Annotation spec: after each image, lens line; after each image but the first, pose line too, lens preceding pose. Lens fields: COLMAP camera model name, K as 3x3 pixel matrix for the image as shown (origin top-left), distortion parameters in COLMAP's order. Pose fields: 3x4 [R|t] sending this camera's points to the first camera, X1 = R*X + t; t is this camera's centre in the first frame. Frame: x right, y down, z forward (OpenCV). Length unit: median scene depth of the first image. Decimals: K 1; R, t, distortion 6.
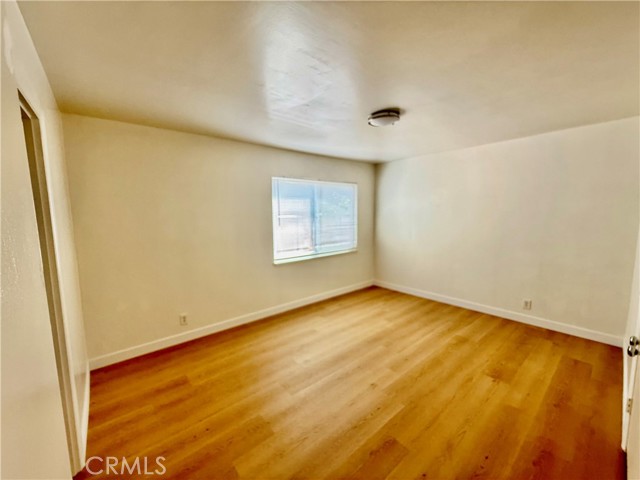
lens RADIAL K [[256.2, 0, 320.0], [0, 256.2, 240.0], [0, 0, 1]] dist [-0.000667, -0.000090]
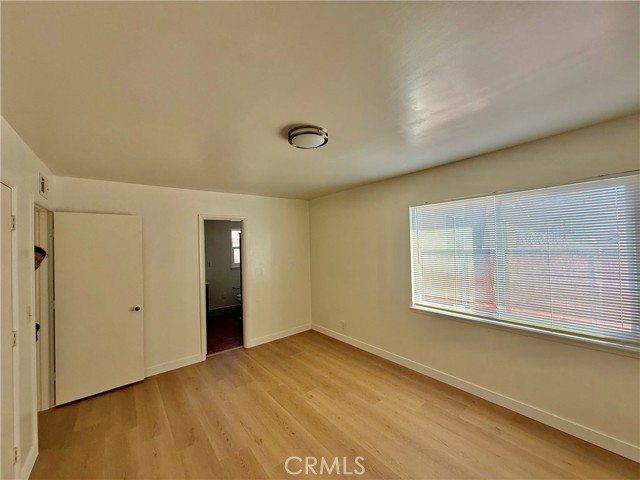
lens RADIAL K [[256.2, 0, 320.0], [0, 256.2, 240.0], [0, 0, 1]] dist [-0.000667, -0.000090]
pose [[-0.037332, -0.002723, -0.999299, 0.802319], [-0.077919, 0.996960, 0.000194, -0.127201], [0.996260, 0.077872, -0.037431, 0.847061]]
